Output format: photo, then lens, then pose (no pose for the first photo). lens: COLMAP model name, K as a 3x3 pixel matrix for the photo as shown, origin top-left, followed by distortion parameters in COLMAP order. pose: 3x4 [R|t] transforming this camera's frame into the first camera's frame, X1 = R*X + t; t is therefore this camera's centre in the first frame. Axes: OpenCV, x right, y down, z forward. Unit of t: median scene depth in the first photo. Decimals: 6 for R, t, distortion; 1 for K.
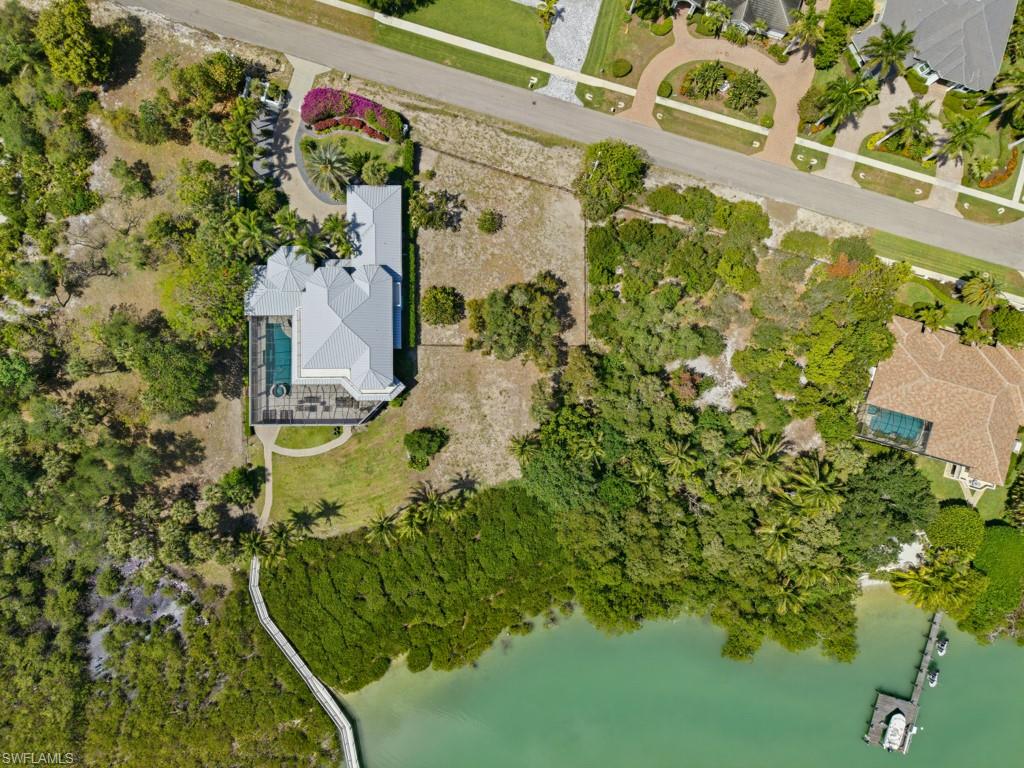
lens RADIAL K [[695.7, 0, 512.0], [0, 695.7, 384.0], [0, 0, 1]] dist [0.031416, -0.033164]
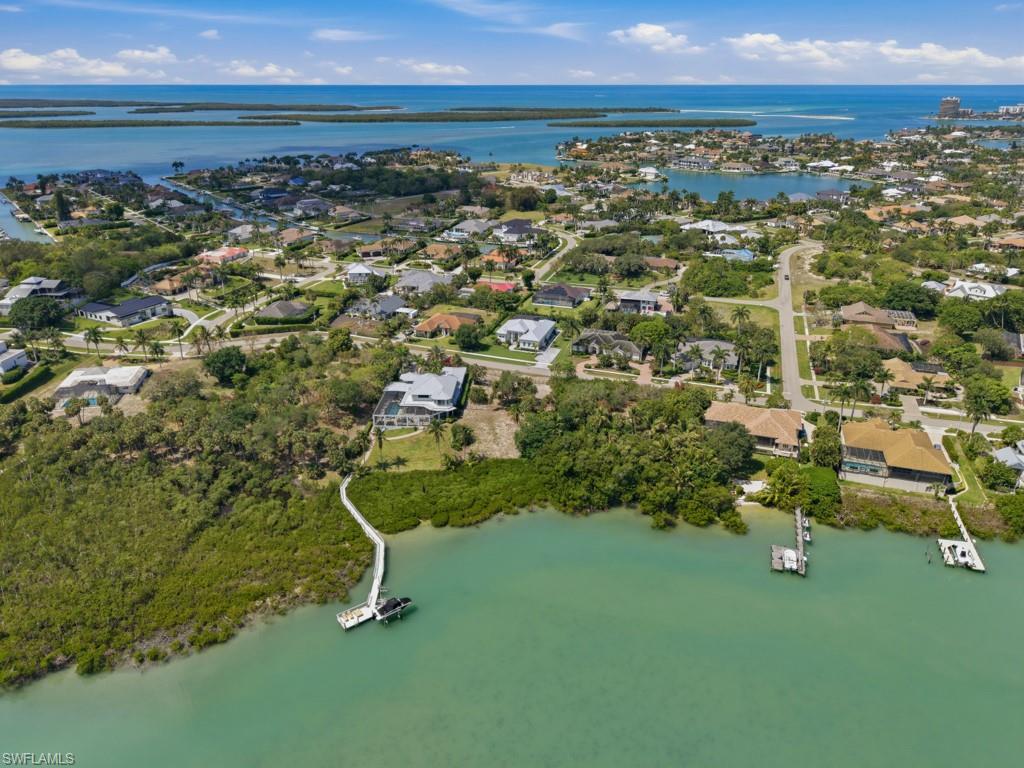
lens RADIAL K [[695.7, 0, 512.0], [0, 695.7, 384.0], [0, 0, 1]] dist [0.031416, -0.033164]
pose [[0.997817, -0.009778, -0.065317, 0.115712], [-0.053808, 0.453122, -0.889823, 1.557169], [0.038298, 0.891395, 0.451607, 0.088961]]
